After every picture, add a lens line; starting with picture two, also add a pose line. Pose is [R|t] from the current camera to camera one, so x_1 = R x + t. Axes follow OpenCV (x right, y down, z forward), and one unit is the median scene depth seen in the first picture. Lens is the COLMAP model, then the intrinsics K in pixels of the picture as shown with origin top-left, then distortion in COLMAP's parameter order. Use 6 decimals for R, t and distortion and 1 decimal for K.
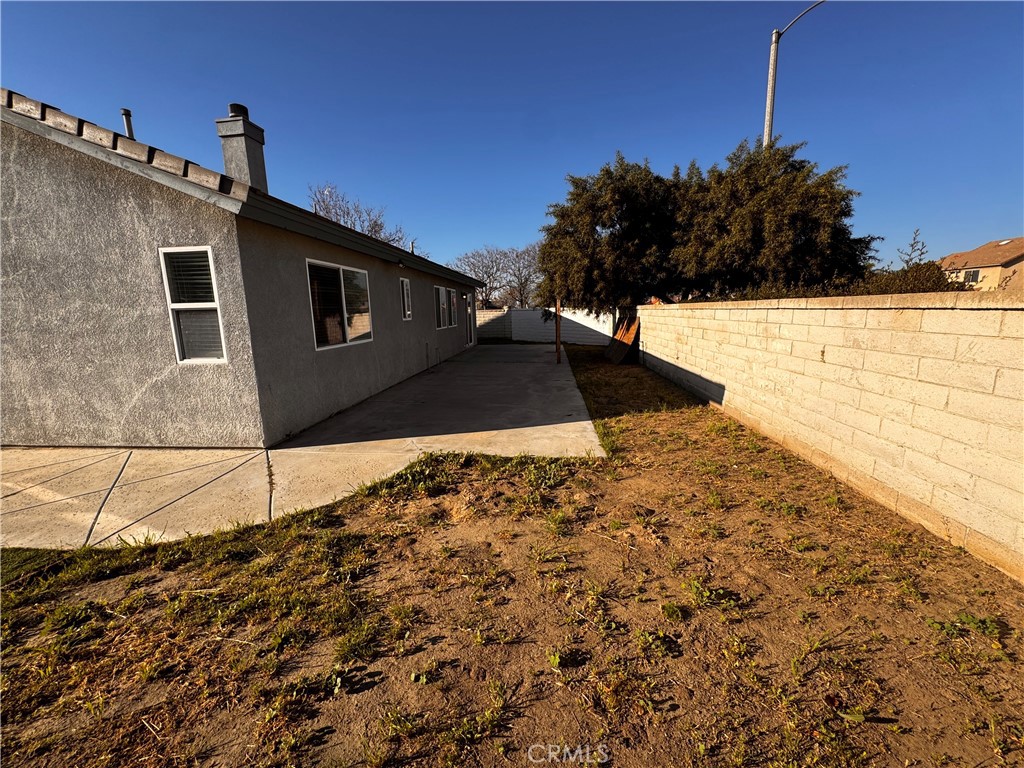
lens RADIAL K [[408.7, 0, 512.0], [0, 408.7, 384.0], [0, 0, 1]] dist [-0.003240, 0.000479]
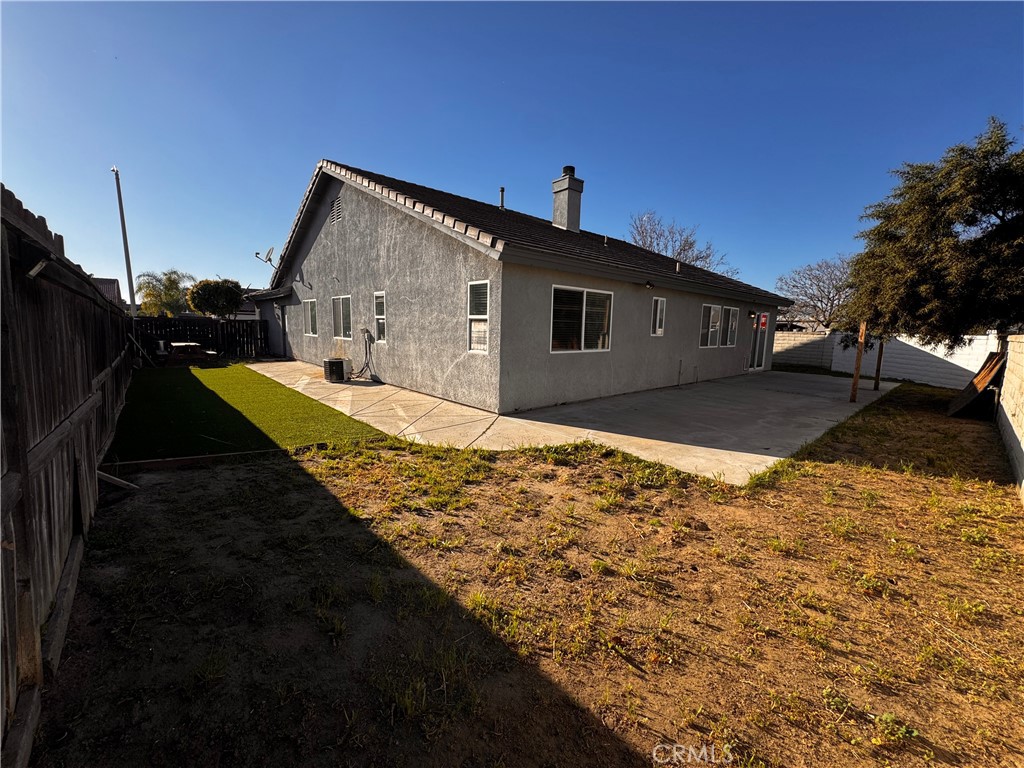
lens RADIAL K [[408.7, 0, 512.0], [0, 408.7, 384.0], [0, 0, 1]] dist [-0.003240, 0.000479]
pose [[0.728533, 0.136865, -0.671198, 0.436617], [-0.162278, 0.986428, 0.025003, 0.005683], [0.665511, 0.090705, 0.740856, -0.076835]]
